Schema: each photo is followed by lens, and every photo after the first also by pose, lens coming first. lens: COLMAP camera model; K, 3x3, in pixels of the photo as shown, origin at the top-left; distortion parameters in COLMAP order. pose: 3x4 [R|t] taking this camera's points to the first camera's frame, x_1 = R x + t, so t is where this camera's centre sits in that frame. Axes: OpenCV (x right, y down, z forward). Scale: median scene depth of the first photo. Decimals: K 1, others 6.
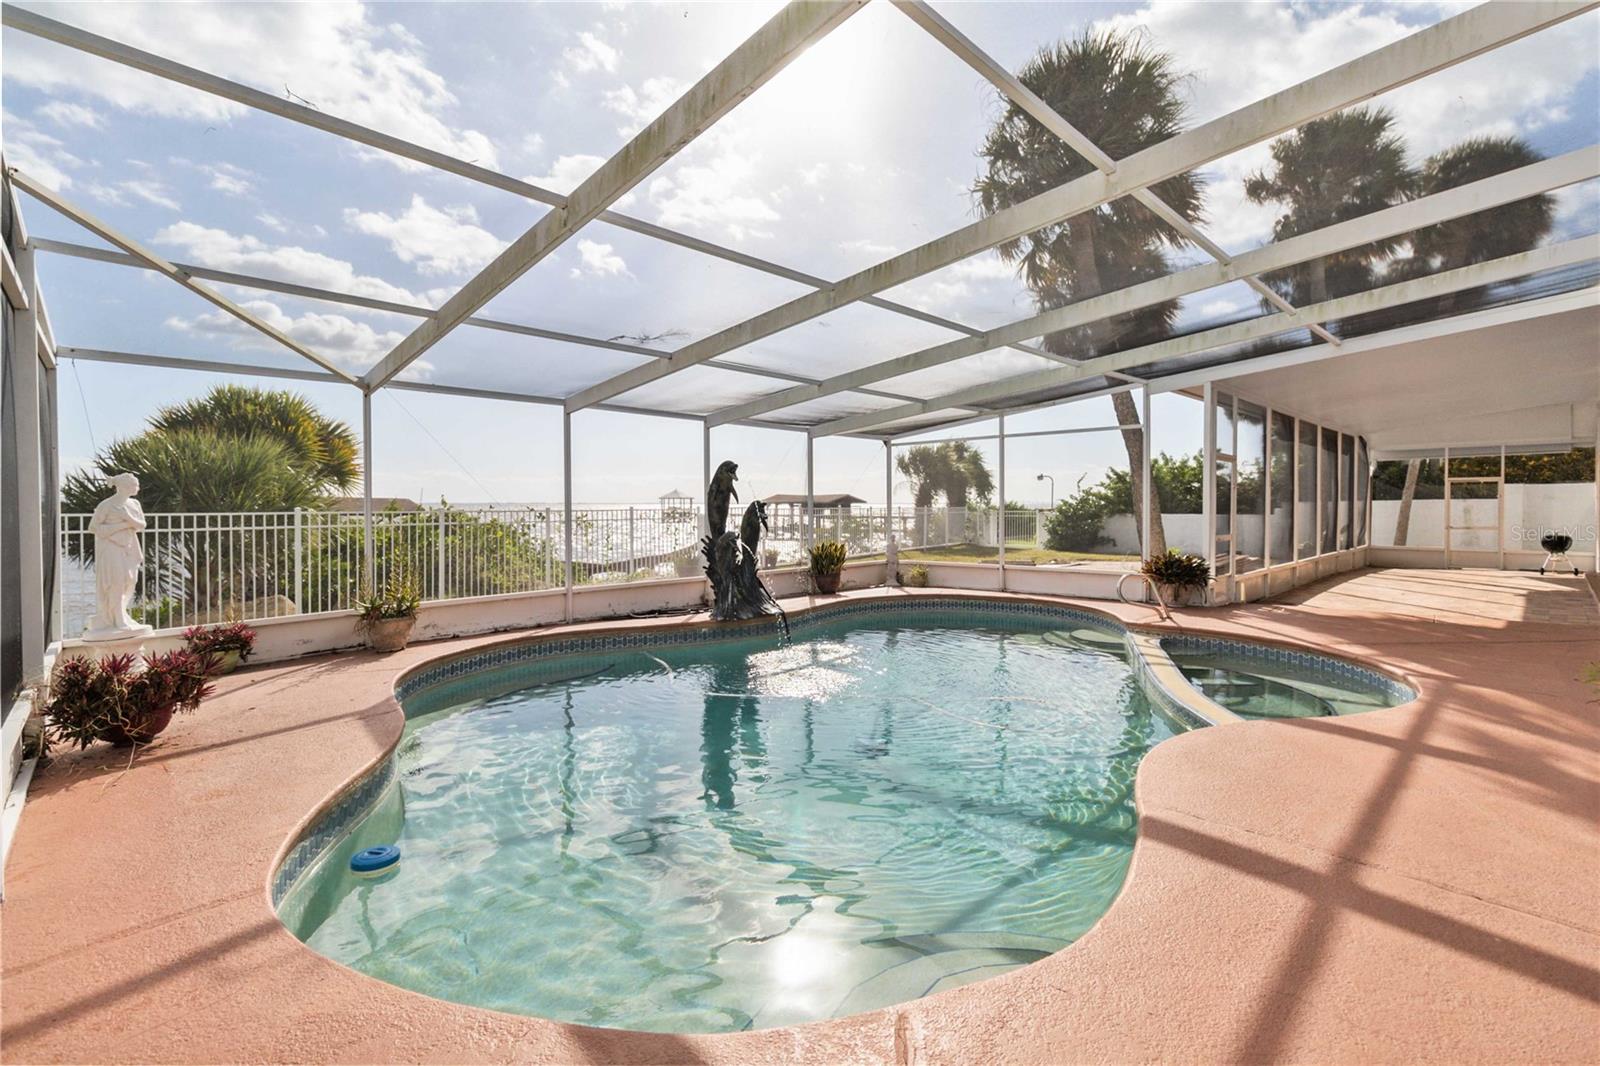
lens RADIAL K [[726.8, 0, 812.0], [0, 726.8, 528.1], [0, 0, 1]] dist [0.002234, 0.001061]
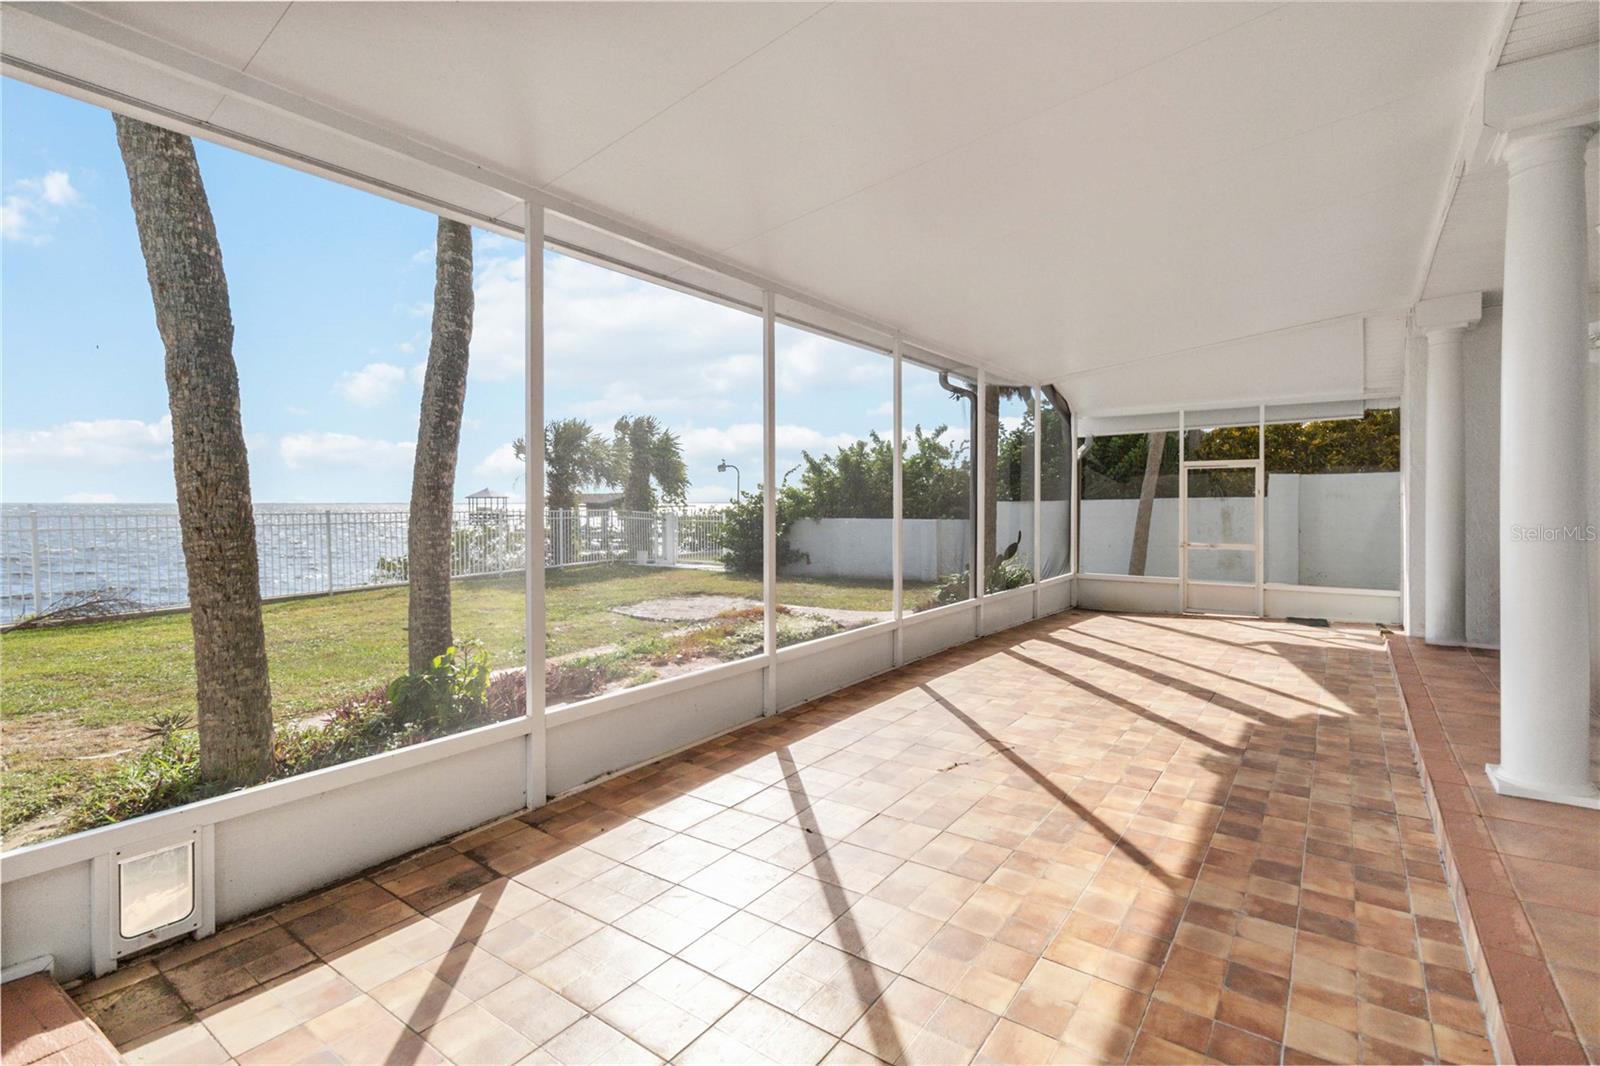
lens RADIAL K [[726.8, 0, 790.5], [0, 726.8, 518.7], [0, 0, 1]] dist [0.002234, 0.001061]
pose [[0.991726, -0.005660, 0.128247, 0.498743], [0.007082, 0.999918, -0.010630, -0.019115], [-0.128177, 0.011450, 0.991685, 0.471146]]
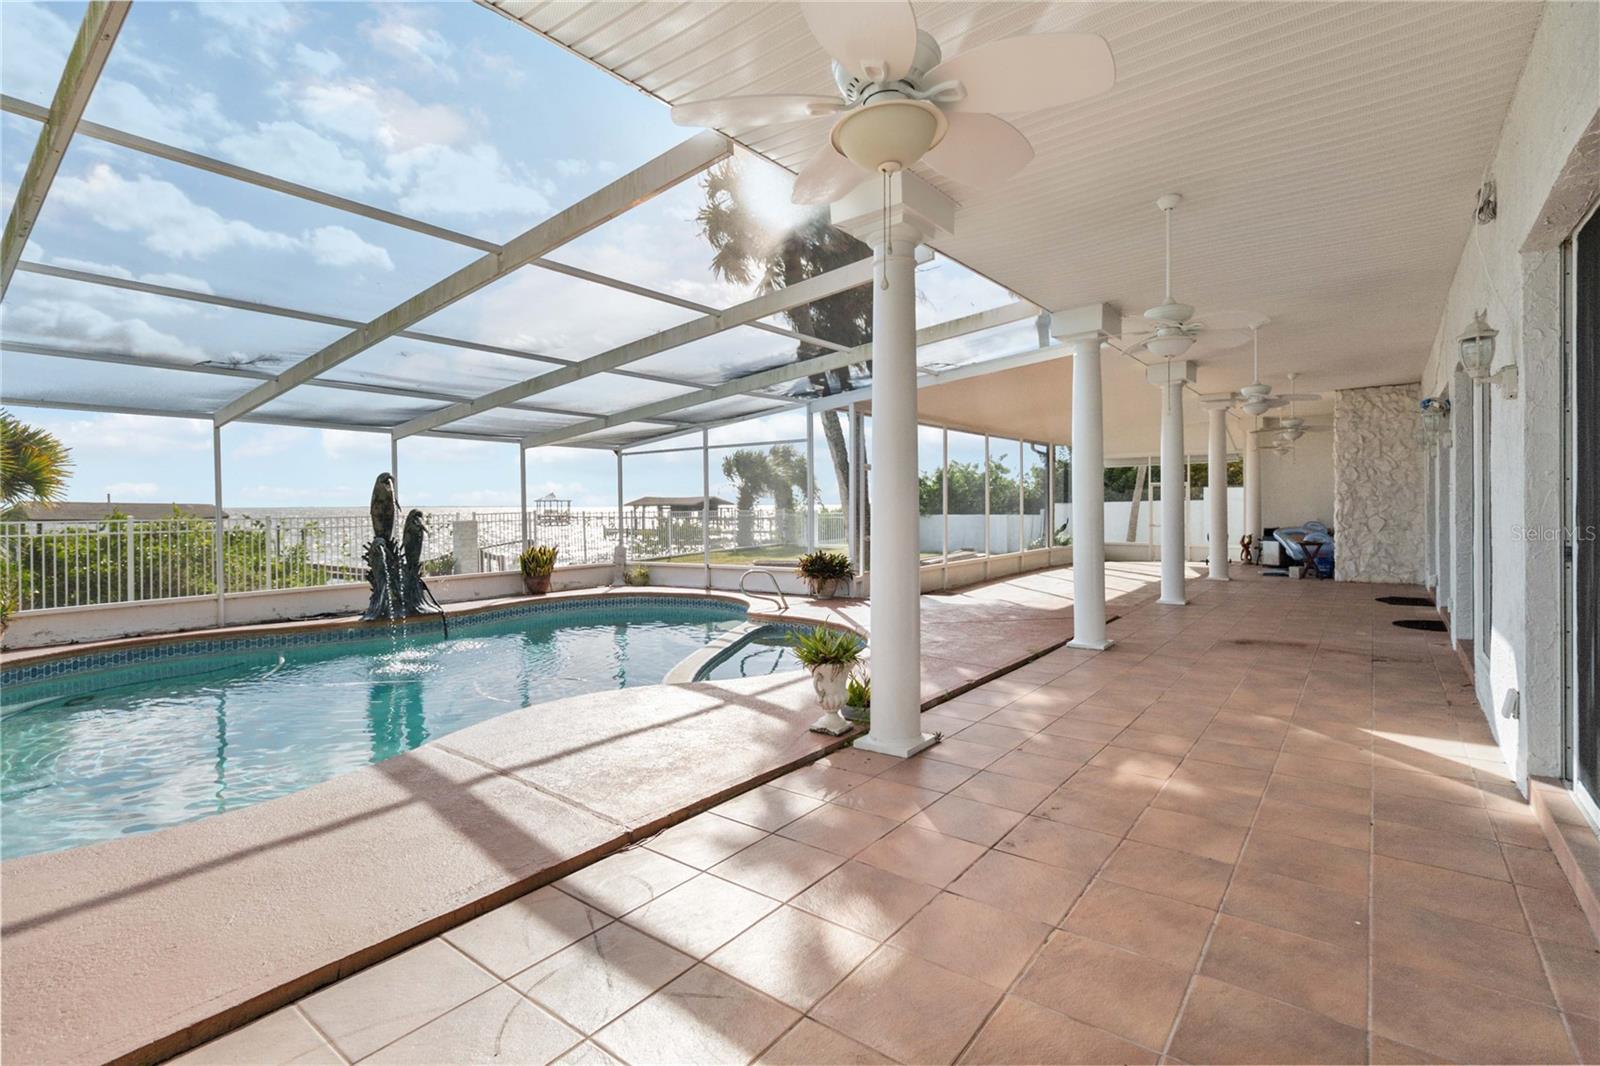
lens RADIAL K [[726.8, 0, 801.6], [0, 726.8, 529.0], [0, 0, 1]] dist [0.002234, 0.001061]
pose [[0.990322, -0.010235, 0.138414, 0.163771], [0.010293, 0.999947, 0.000301, -0.001172], [-0.138409, 0.001127, 0.990374, -0.071804]]
